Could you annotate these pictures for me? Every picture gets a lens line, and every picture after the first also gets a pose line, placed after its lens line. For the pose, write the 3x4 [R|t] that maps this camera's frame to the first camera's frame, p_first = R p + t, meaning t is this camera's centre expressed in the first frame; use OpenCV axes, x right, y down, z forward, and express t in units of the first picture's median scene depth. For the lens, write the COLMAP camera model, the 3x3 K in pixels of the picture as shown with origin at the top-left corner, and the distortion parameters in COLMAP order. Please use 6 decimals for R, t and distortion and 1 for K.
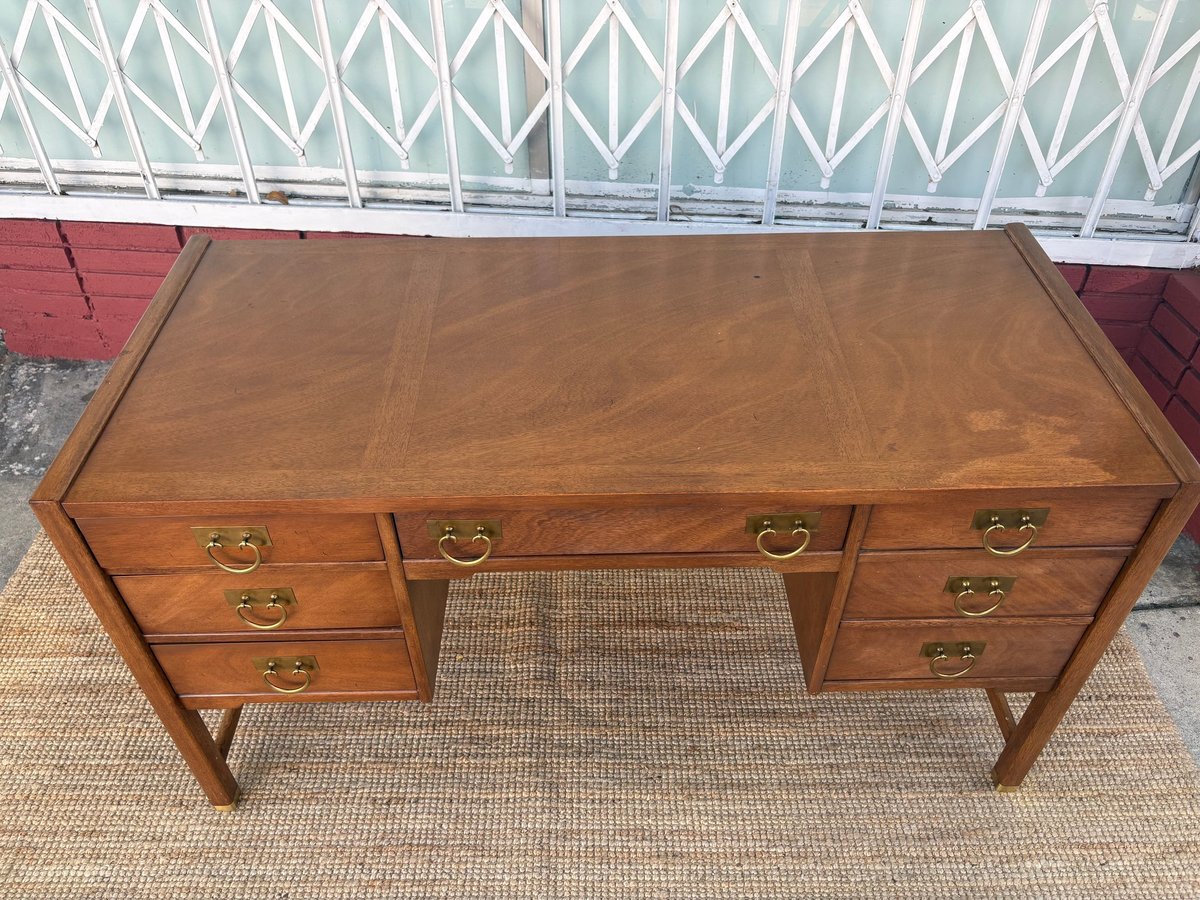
lens RADIAL K [[919.7, 0, 597.3], [0, 919.7, 456.9], [0, 0, 1]] dist [0.034446, -0.040034]
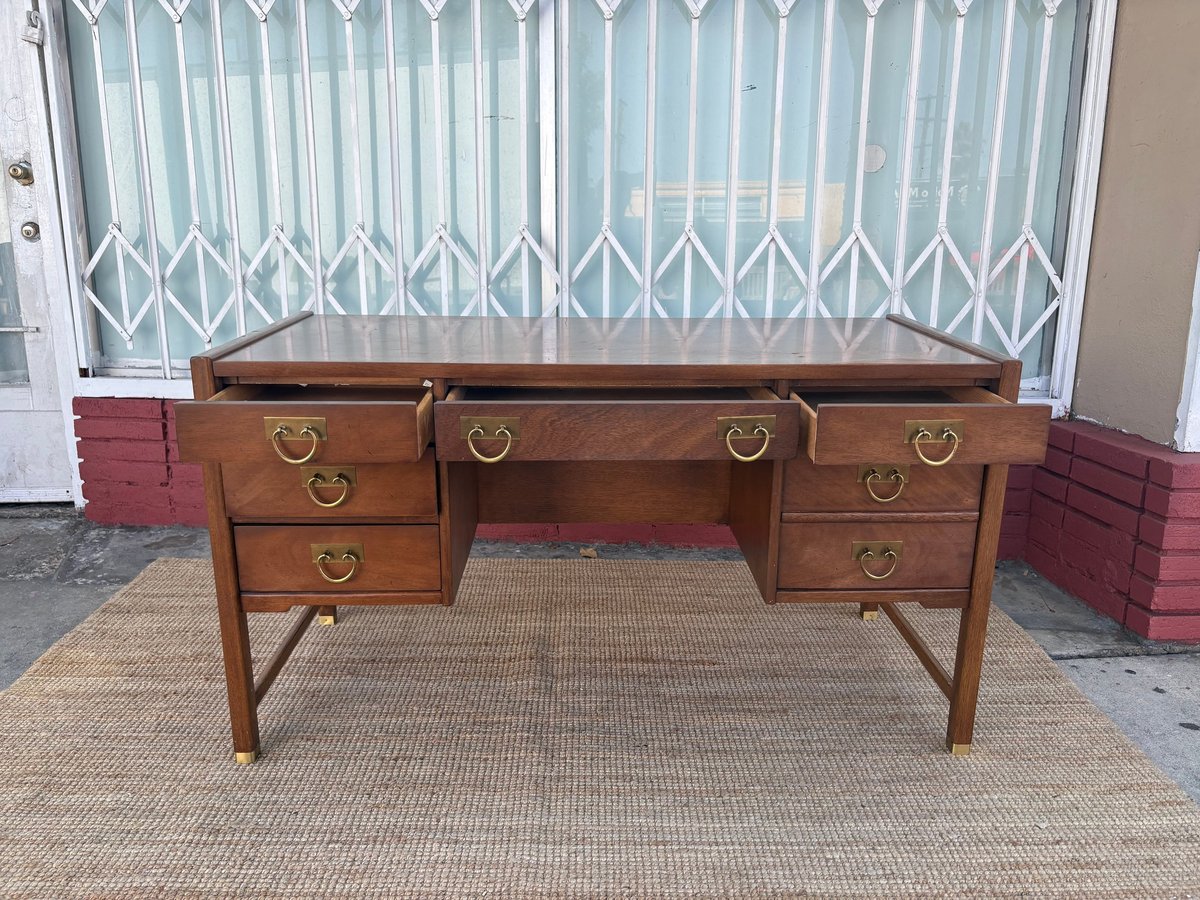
lens RADIAL K [[919.7, 0, 605.7], [0, 919.7, 453.9], [0, 0, 1]] dist [0.034446, -0.040034]
pose [[0.999840, 0.010867, 0.014222, 0.000501], [-0.003174, 0.889661, -0.456610, 0.539132], [-0.017615, 0.456492, 0.889553, -0.129192]]
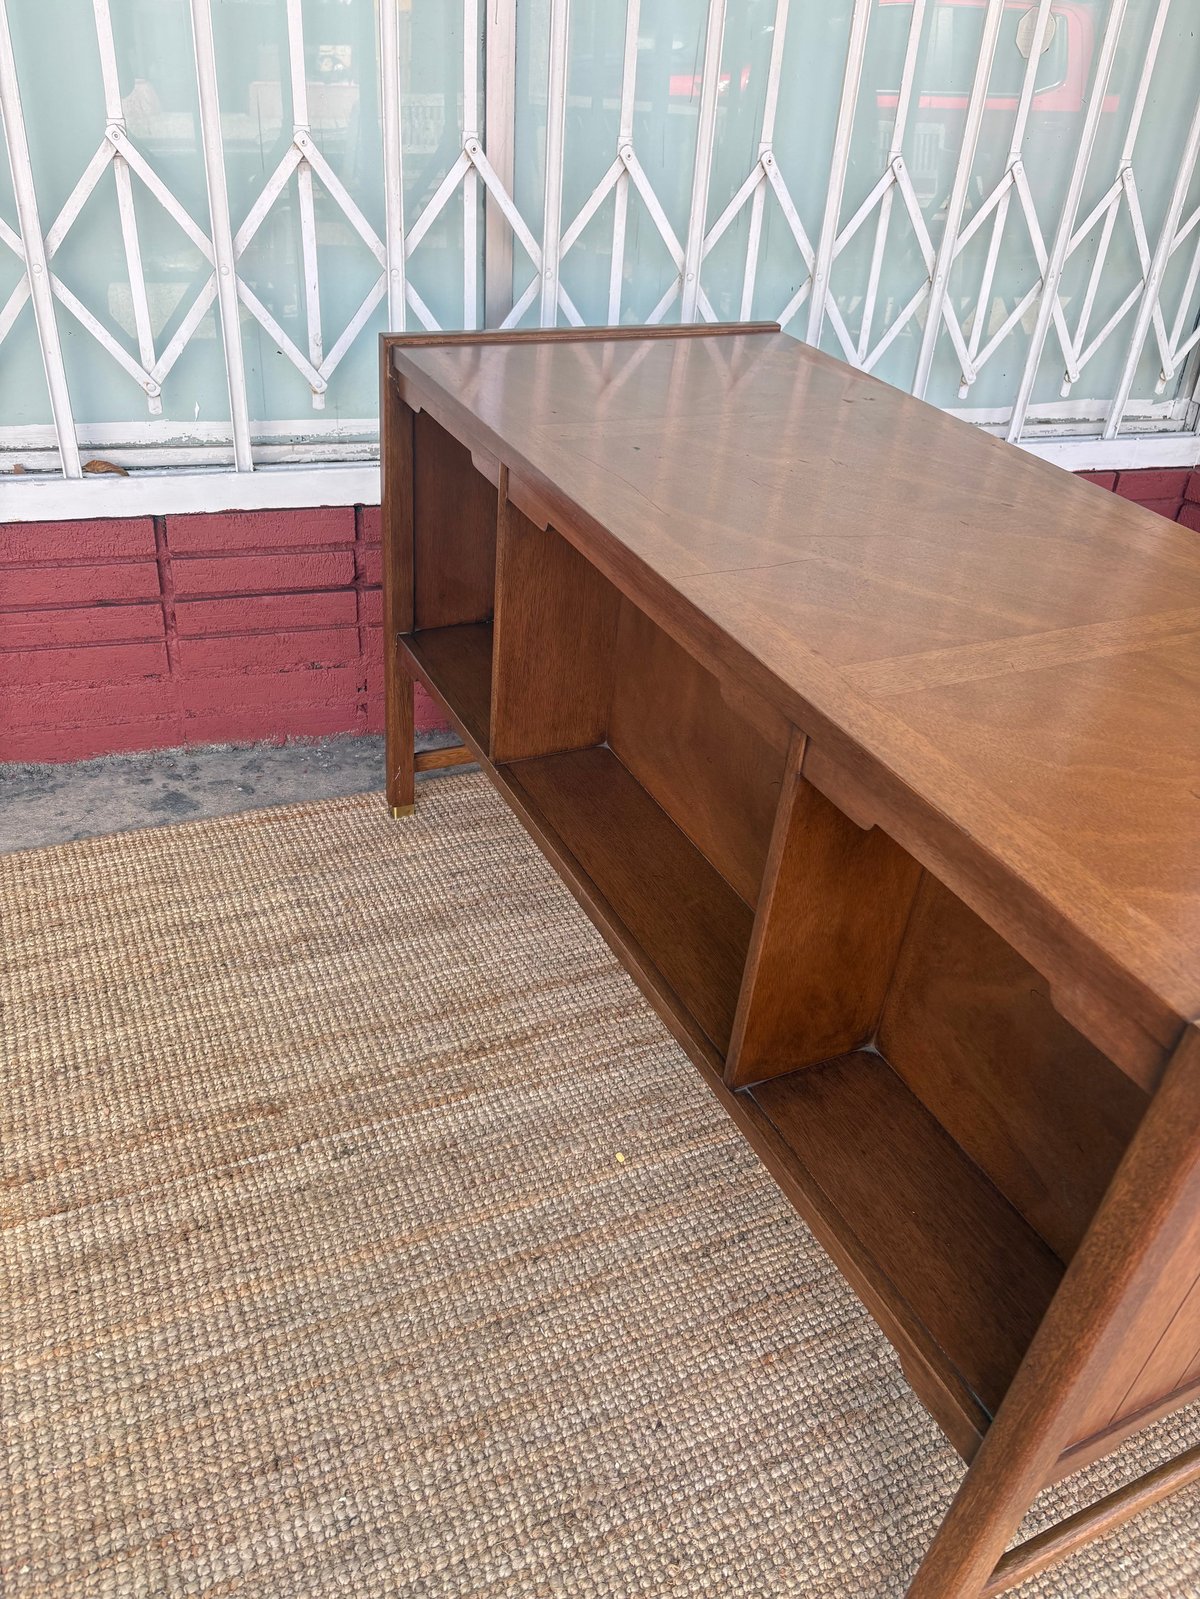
lens RADIAL K [[1225.5, 0, 600.5], [0, 1225.5, 804.3], [0, 0, 1]] dist [0.034446, -0.040034]
pose [[0.904378, -0.170583, 0.391155, -0.566433], [0.217865, 0.972735, -0.079510, 0.118872], [-0.366927, 0.157126, 0.916884, 0.183690]]
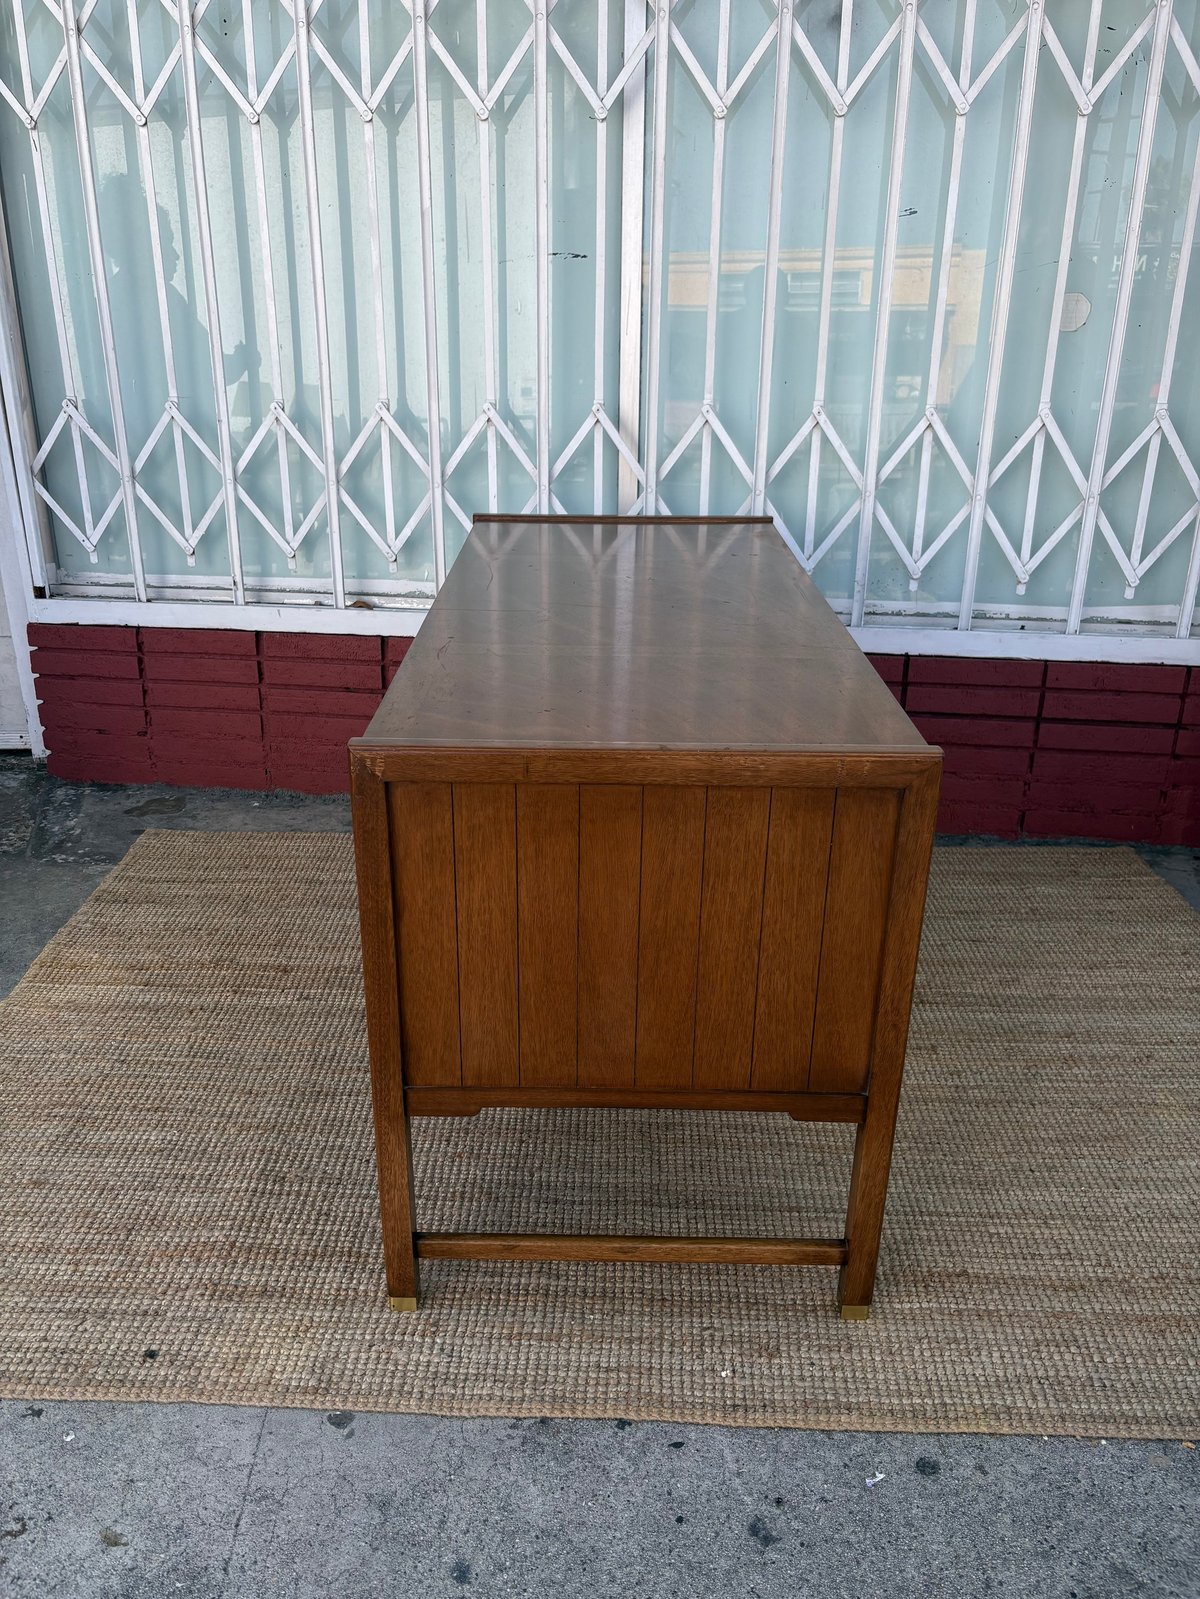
lens RADIAL K [[1225.5, 0, 585.1], [0, 1225.5, 806.3], [0, 0, 1]] dist [0.034446, -0.040034]
pose [[0.999274, 0.023734, -0.029787, -0.083081], [-0.032241, 0.943486, -0.329840, 0.491180], [0.020275, 0.330561, 0.943567, -0.246091]]
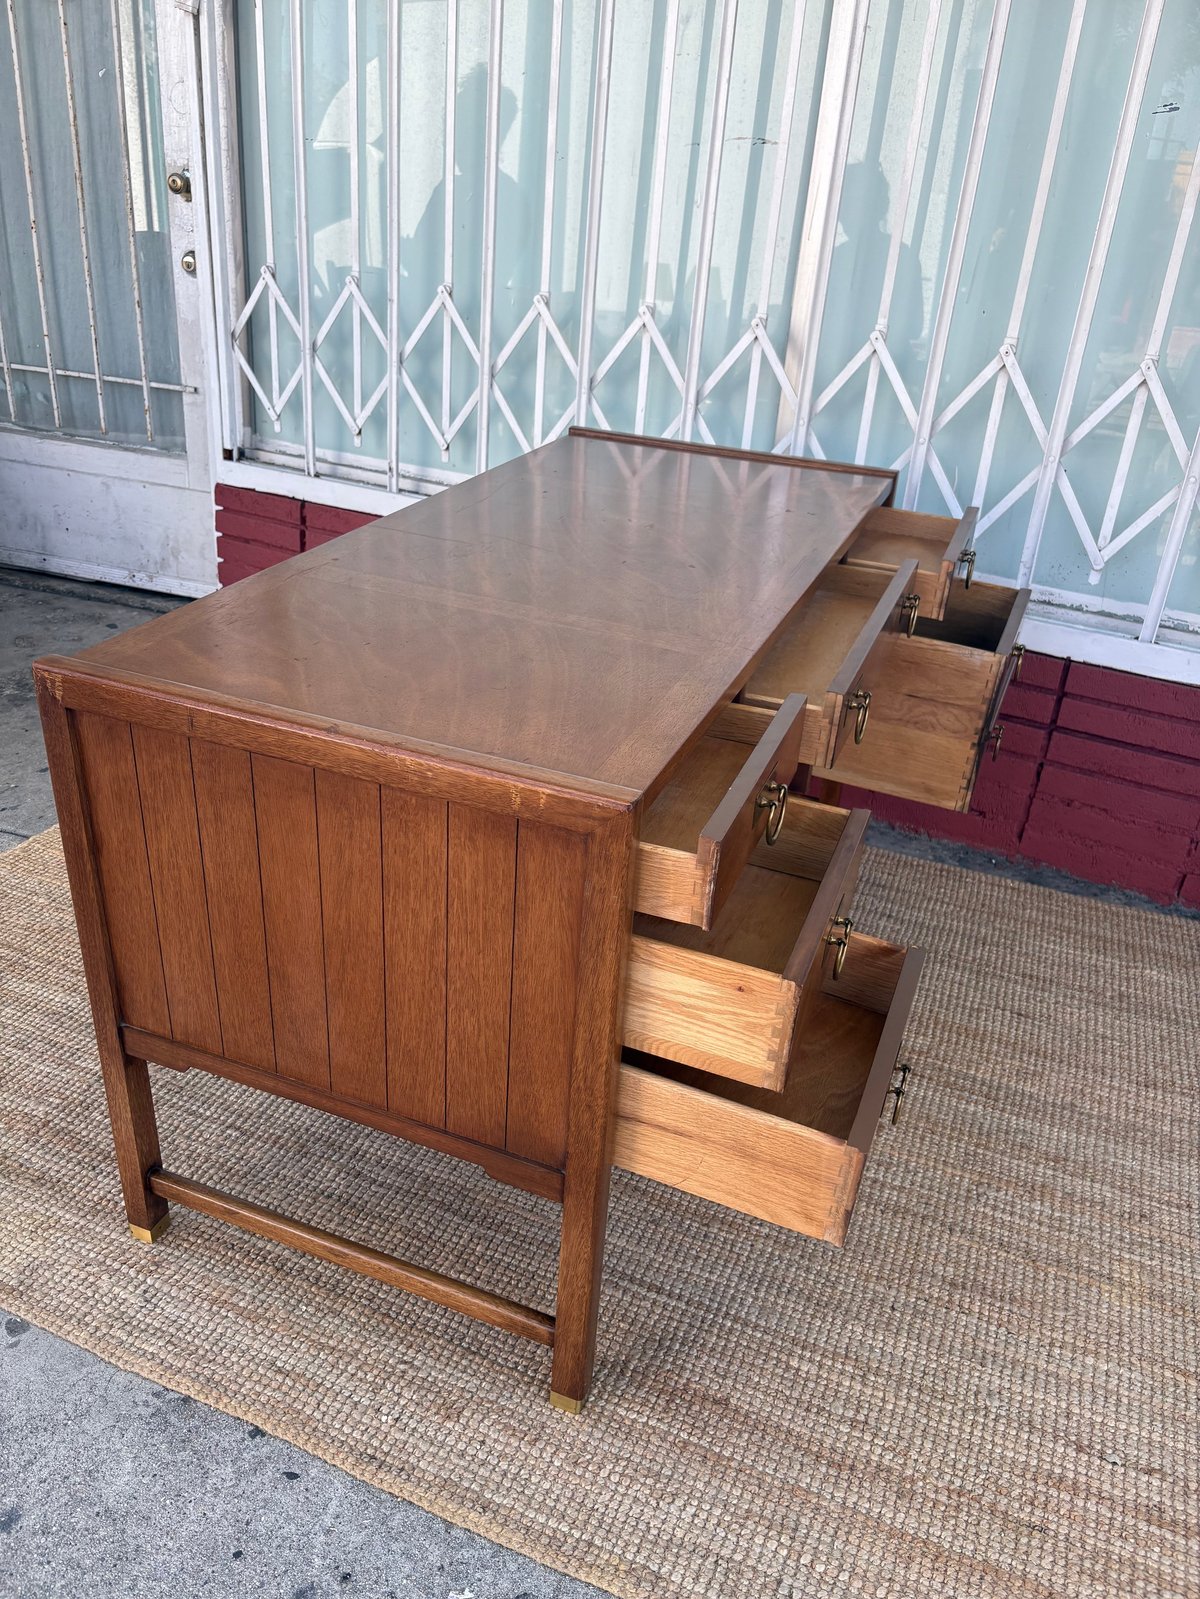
lens RADIAL K [[1225.5, 0, 586.0], [0, 1225.5, 803.4], [0, 0, 1]] dist [0.034446, -0.040034]
pose [[0.918654, 0.231565, -0.320082, 0.291471], [-0.306482, 0.928974, -0.207550, 0.332486], [0.249286, 0.288766, 0.924376, -0.095630]]
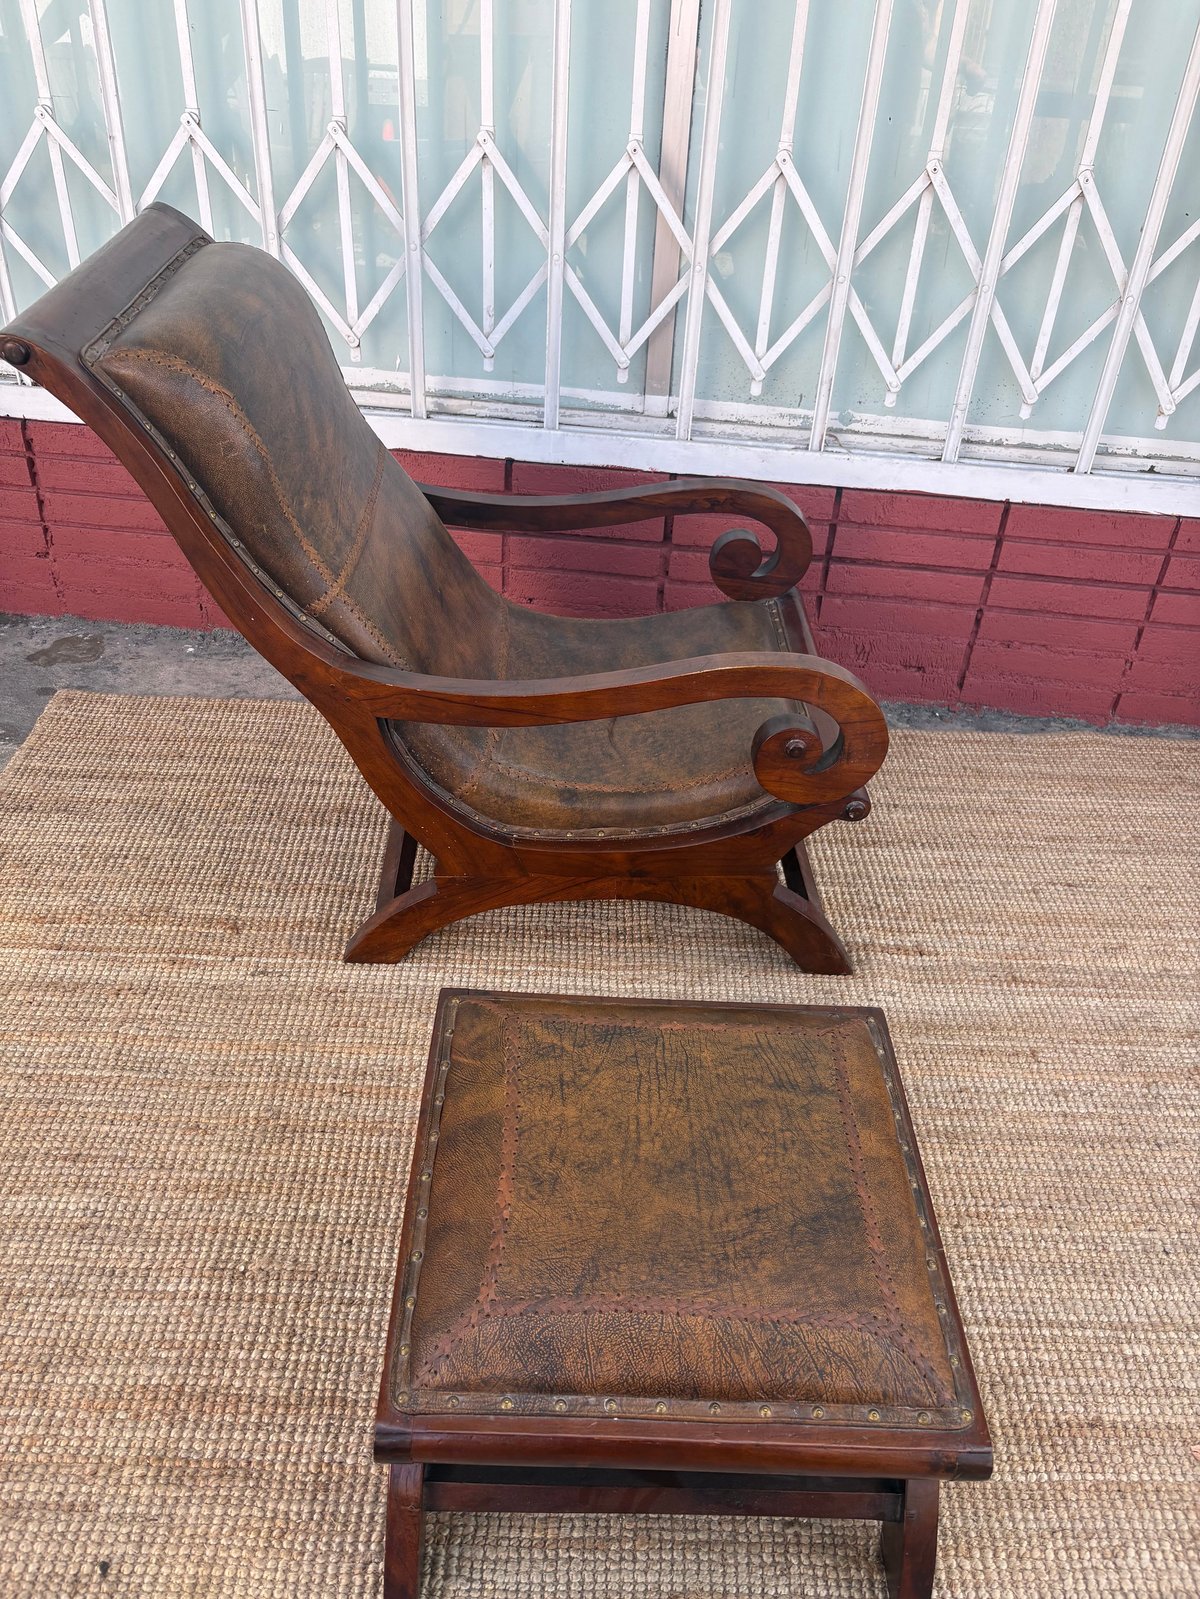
lens RADIAL K [[1225.5, 0, 611.0], [0, 1225.5, 802.6], [0, 0, 1]] dist [0.034446, -0.040034]
pose [[0.998415, 0.045834, 0.032649, -0.162275], [-0.042561, 0.994594, -0.094716, 0.193734], [-0.036814, 0.093176, 0.994969, -0.007870]]
